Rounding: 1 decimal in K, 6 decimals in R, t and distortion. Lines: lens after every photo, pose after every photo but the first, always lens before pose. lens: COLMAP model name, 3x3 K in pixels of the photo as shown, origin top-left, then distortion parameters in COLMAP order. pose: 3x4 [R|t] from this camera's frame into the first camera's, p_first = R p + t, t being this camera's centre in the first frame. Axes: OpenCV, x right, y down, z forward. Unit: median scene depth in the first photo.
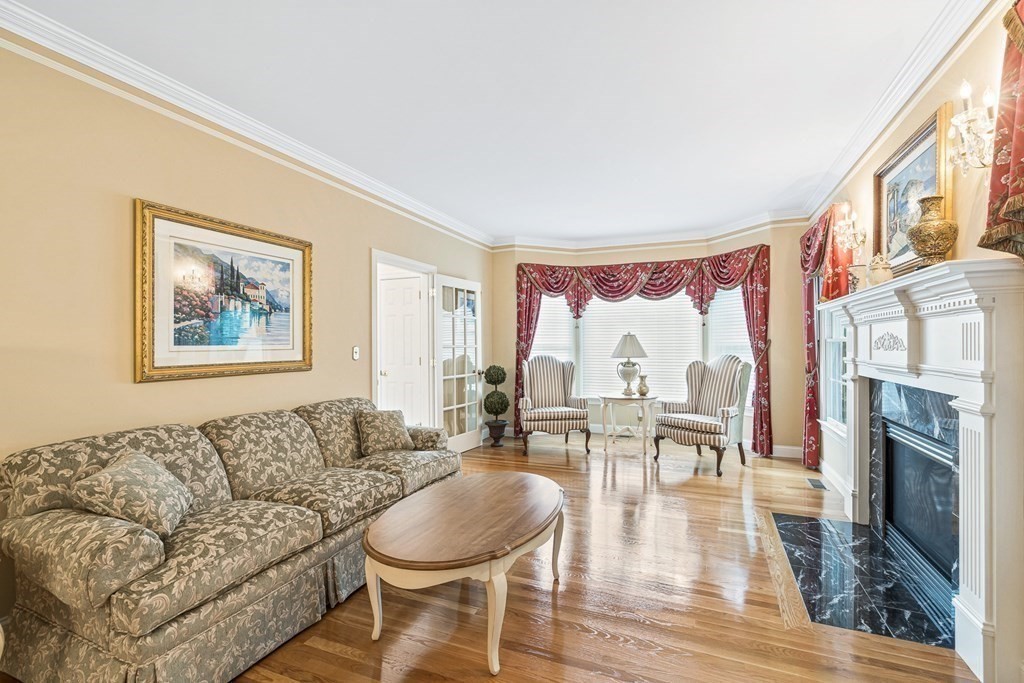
lens RADIAL K [[465.3, 0, 512.0], [0, 465.3, 341.5], [0, 0, 1]] dist [-0.001466, 0.000309]
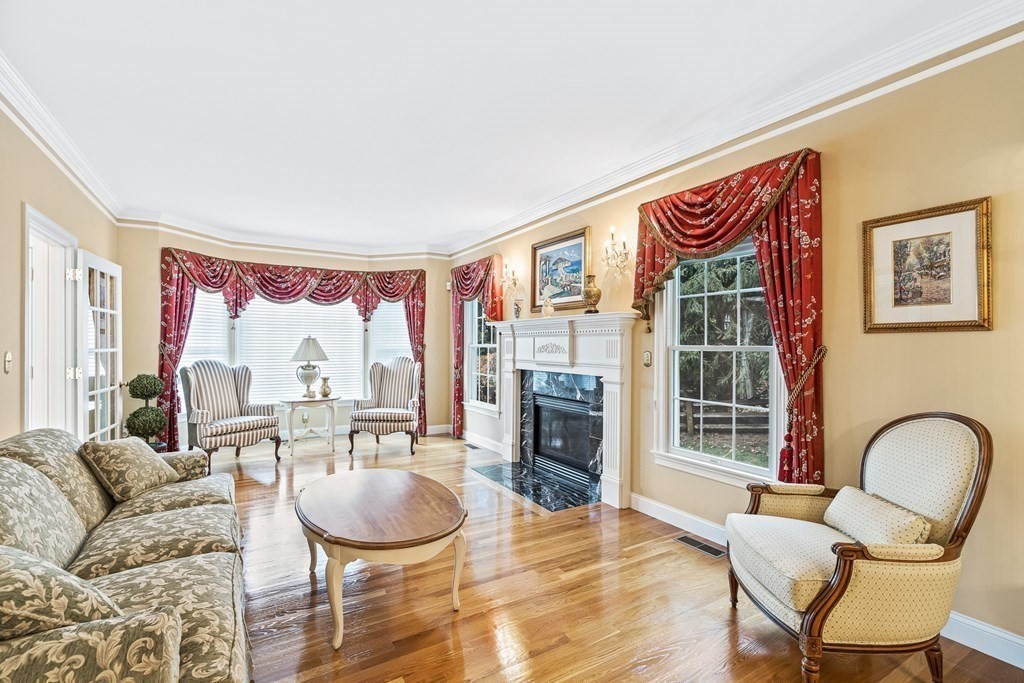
lens RADIAL K [[464.4, 0, 513.5], [0, 464.4, 345.4], [0, 0, 1]] dist [0.000417, 0.000115]
pose [[0.595063, 0.004829, 0.803664, -0.332021], [-0.010458, 0.999944, 0.001735, -0.005977], [-0.803611, -0.009438, 0.595080, 0.039744]]
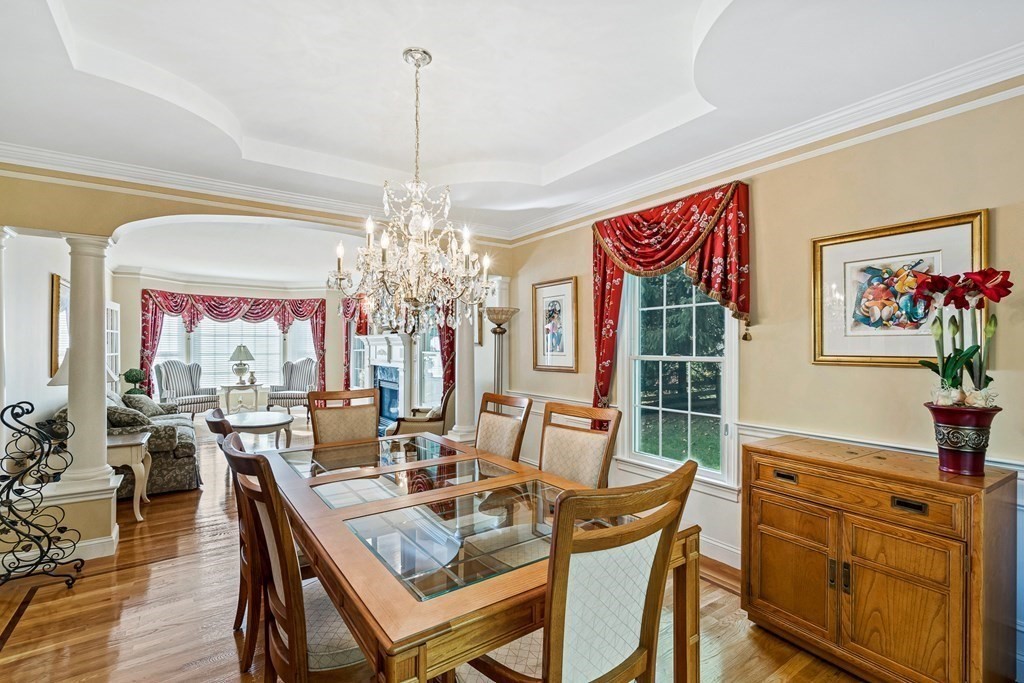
lens RADIAL K [[468.0, 0, 515.6], [0, 468.0, 346.1], [0, 0, 1]] dist [-0.000193, 0.000006]
pose [[0.535731, 0.004976, 0.844374, -0.637653], [-0.008343, 0.999965, -0.000599, -0.021723], [-0.844348, -0.006724, 0.535753, -0.672220]]
